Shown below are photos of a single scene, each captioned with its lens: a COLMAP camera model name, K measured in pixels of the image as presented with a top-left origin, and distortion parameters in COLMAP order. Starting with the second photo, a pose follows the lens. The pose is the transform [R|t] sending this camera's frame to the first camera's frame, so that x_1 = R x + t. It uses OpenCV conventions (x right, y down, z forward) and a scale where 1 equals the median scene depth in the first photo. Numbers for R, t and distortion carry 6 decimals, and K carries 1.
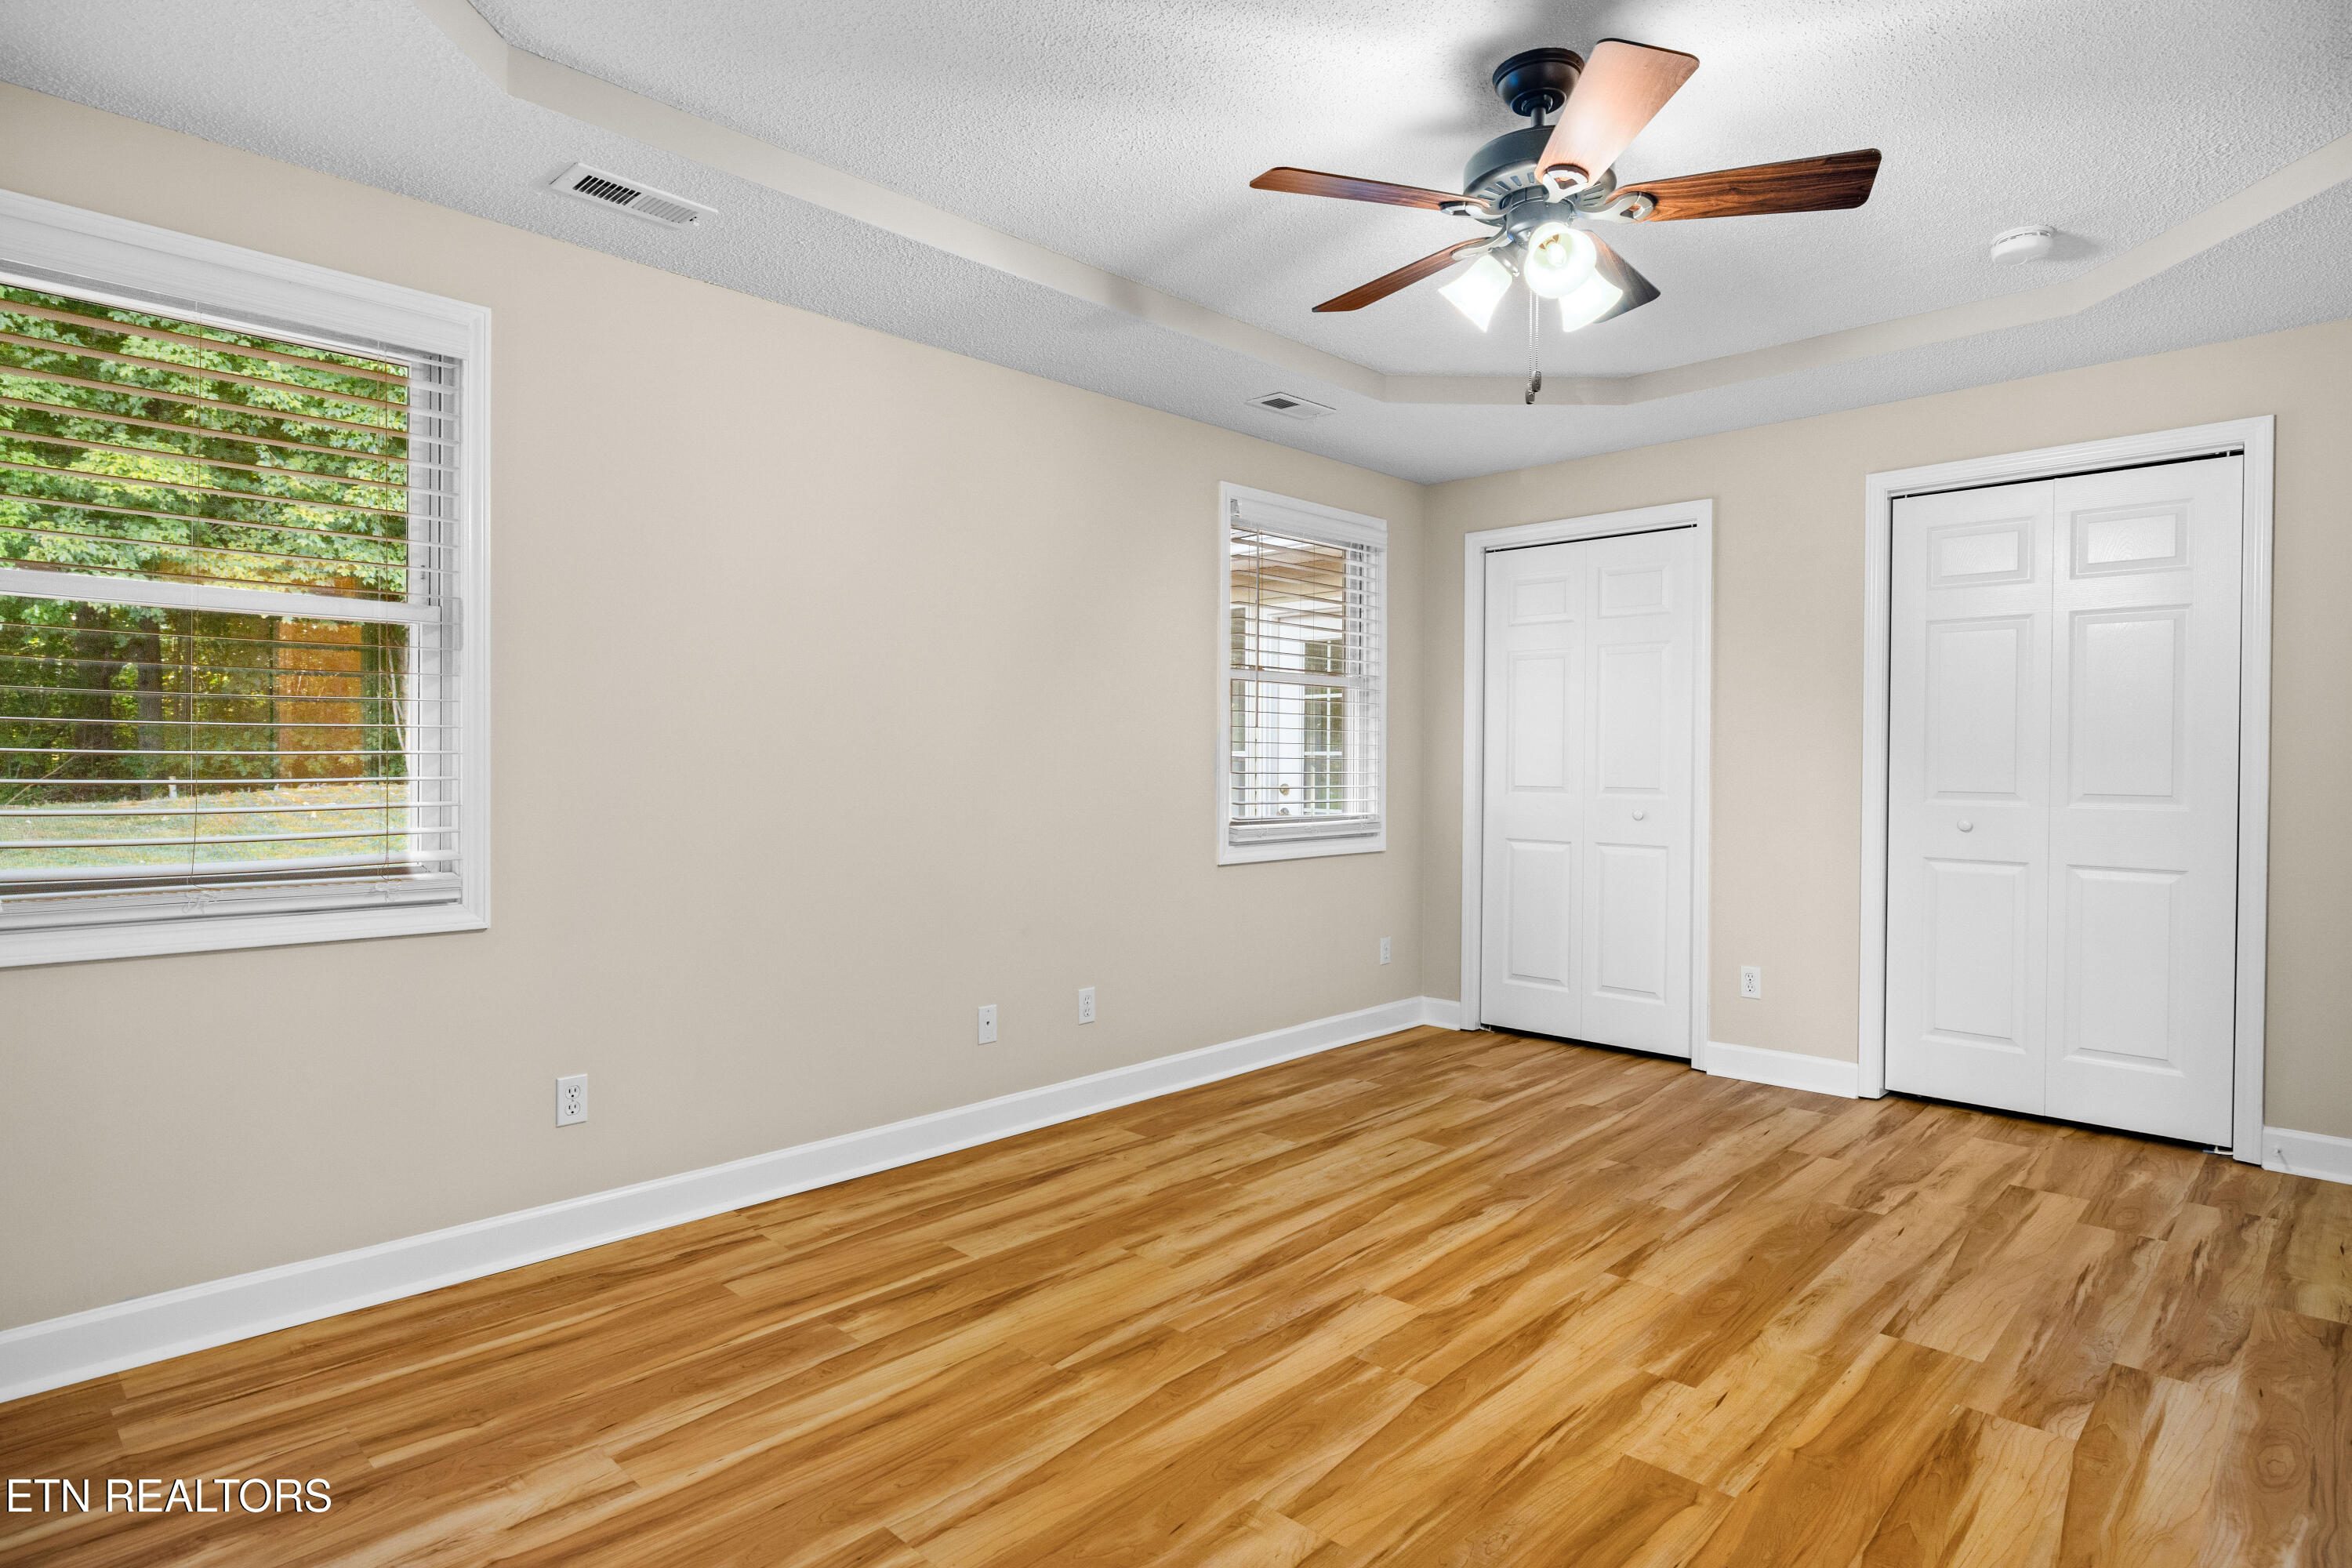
lens RADIAL K [[1257.0, 0, 1123.5], [0, 1257.0, 755.1], [0, 0, 1]] dist [-0.001193, 0.001280]
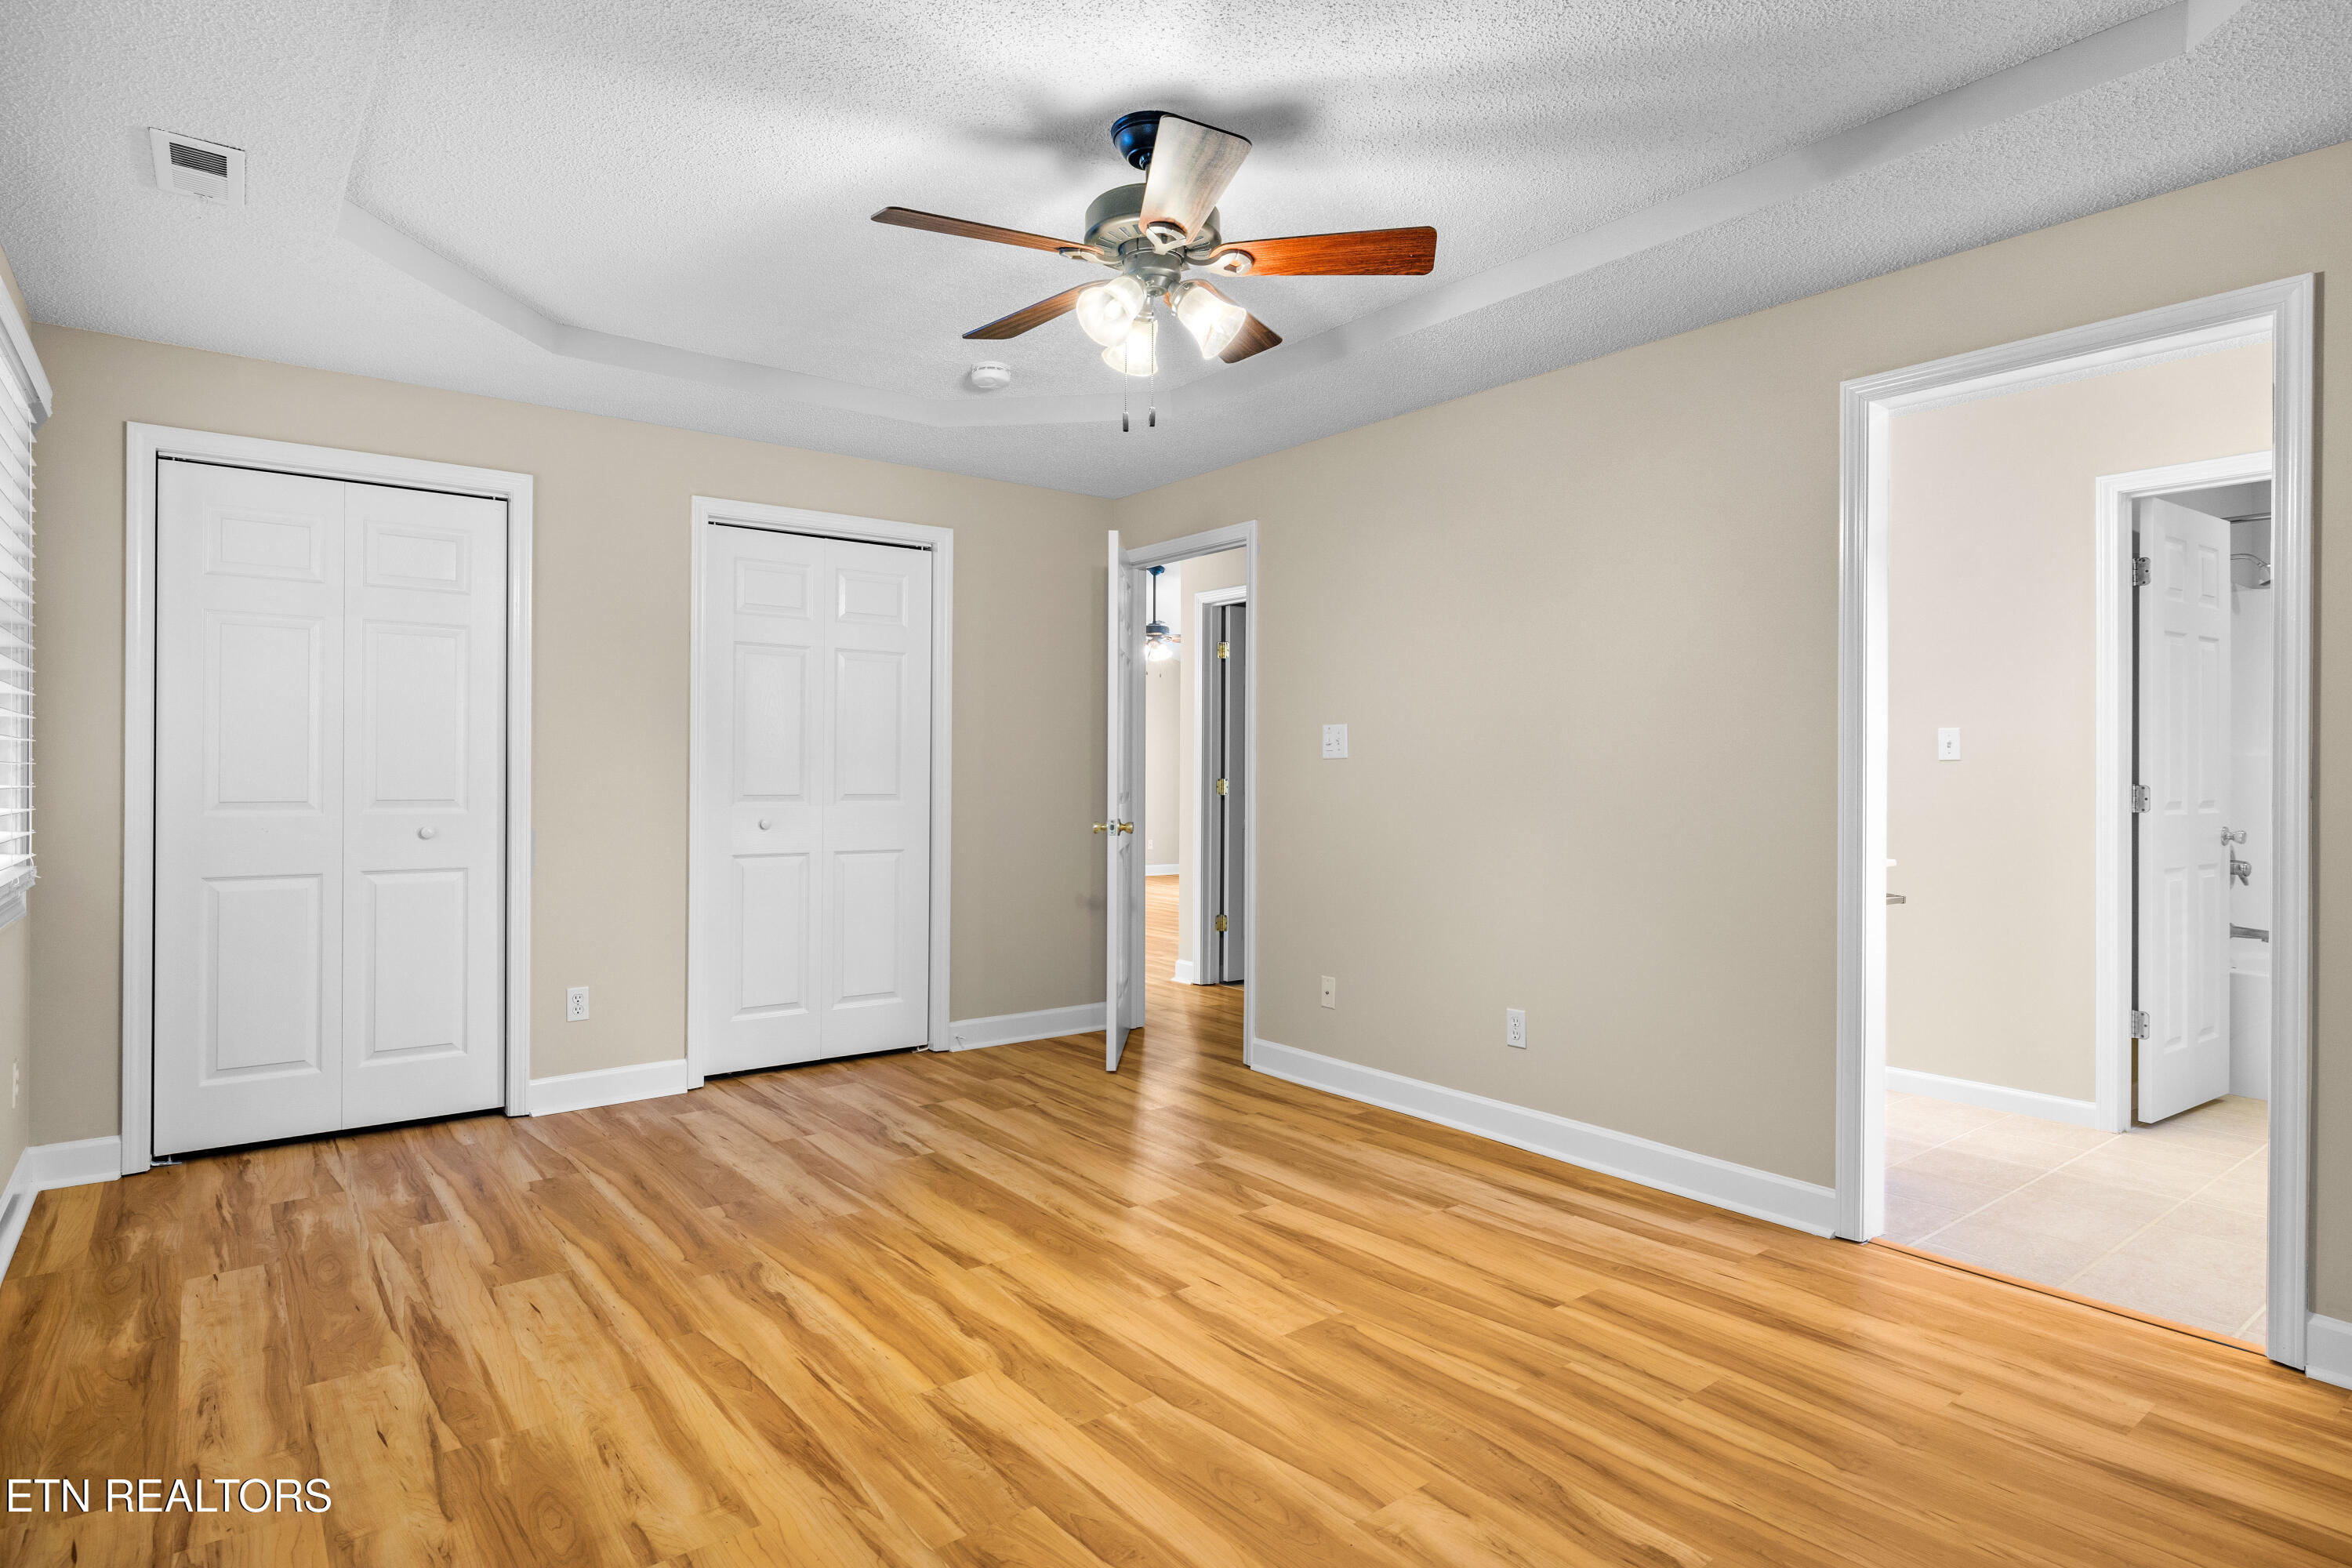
lens RADIAL K [[1257.0, 0, 1198.9], [0, 1257.0, 769.3], [0, 0, 1]] dist [-0.001193, 0.001280]
pose [[0.106289, -0.001819, 0.994334, -0.541367], [-0.007148, 0.999971, 0.002593, -0.000003], [-0.994310, -0.007383, 0.106273, 0.623387]]
